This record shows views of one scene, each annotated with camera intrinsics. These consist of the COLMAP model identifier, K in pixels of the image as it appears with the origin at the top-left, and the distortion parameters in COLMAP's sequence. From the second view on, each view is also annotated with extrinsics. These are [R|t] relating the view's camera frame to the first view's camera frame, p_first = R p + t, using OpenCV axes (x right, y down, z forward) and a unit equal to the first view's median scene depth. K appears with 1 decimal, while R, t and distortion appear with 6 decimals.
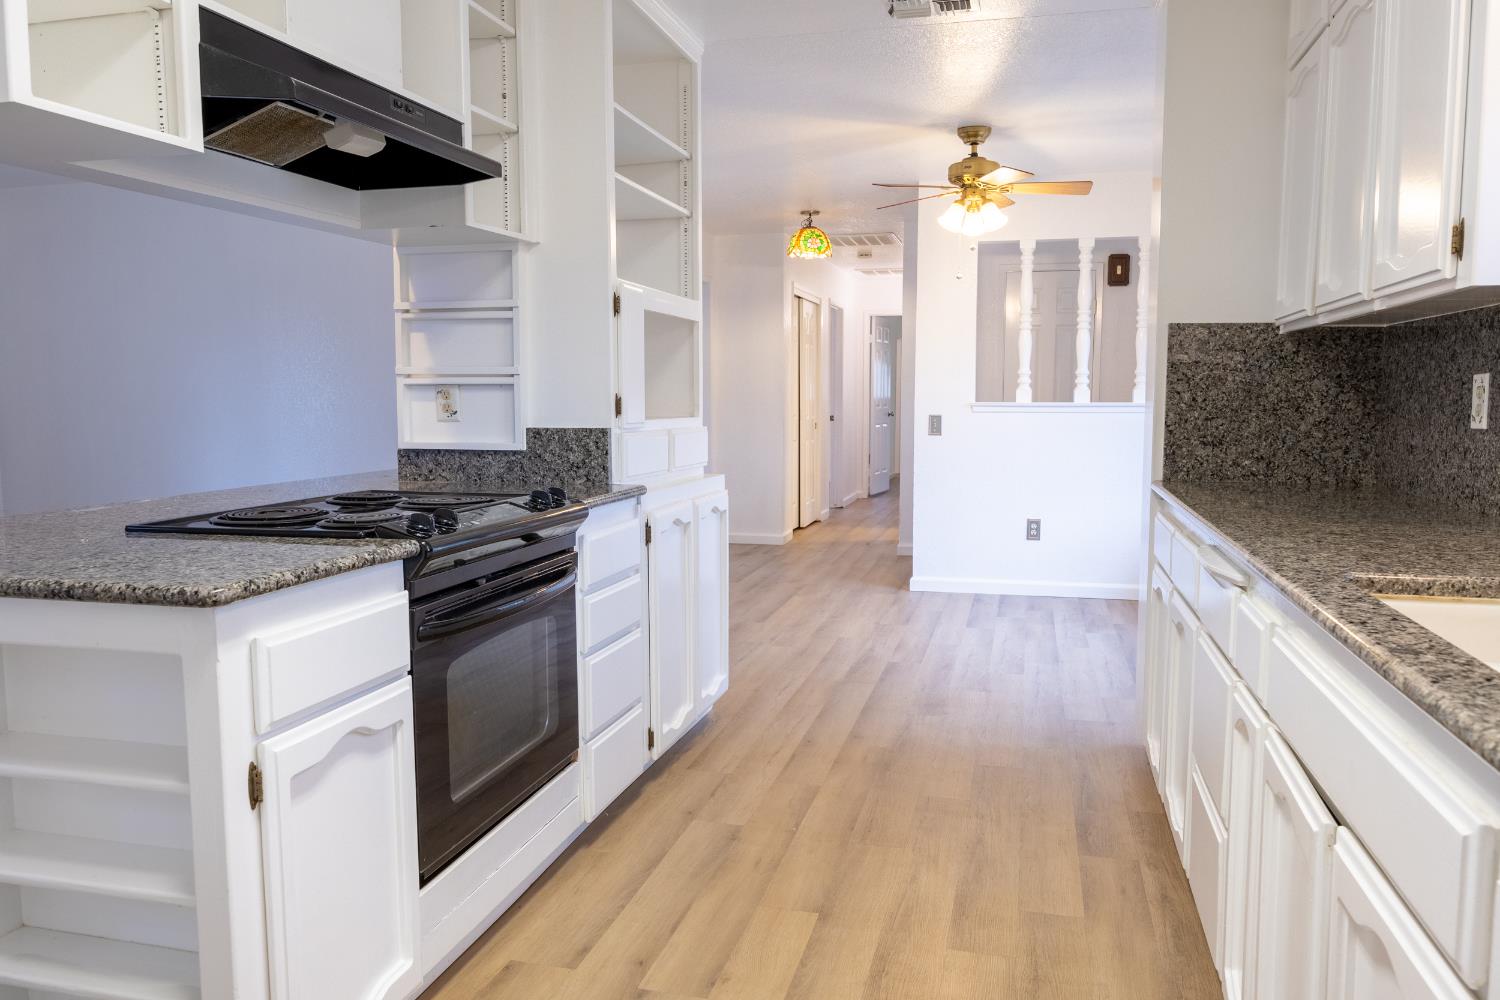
lens RADIAL K [[1097.1, 0, 750.0], [0, 1097.1, 500.0], [0, 0, 1]] dist [0.001341, -0.001268]
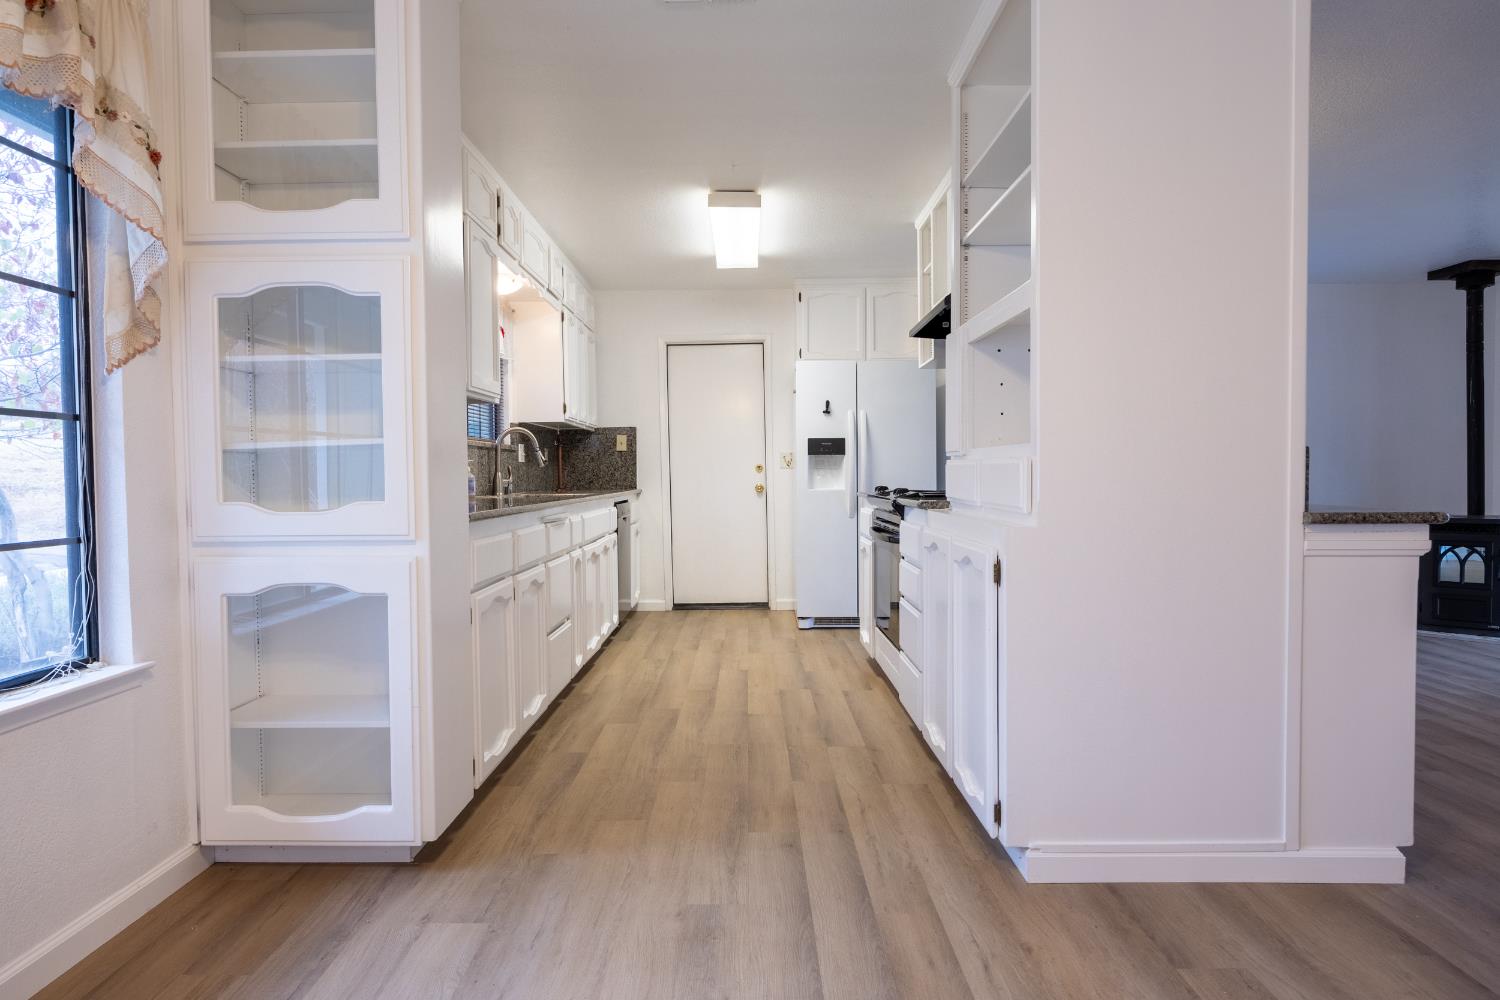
lens RADIAL K [[800.3, 0, 729.2], [0, 800.3, 502.9], [0, 0, 1]] dist [0.002999, -0.006378]
pose [[-0.973116, 0.016563, -0.229718, 0.309017], [-0.014157, 0.991223, 0.131438, -0.121991], [0.229878, 0.131156, -0.964341, 1.738368]]
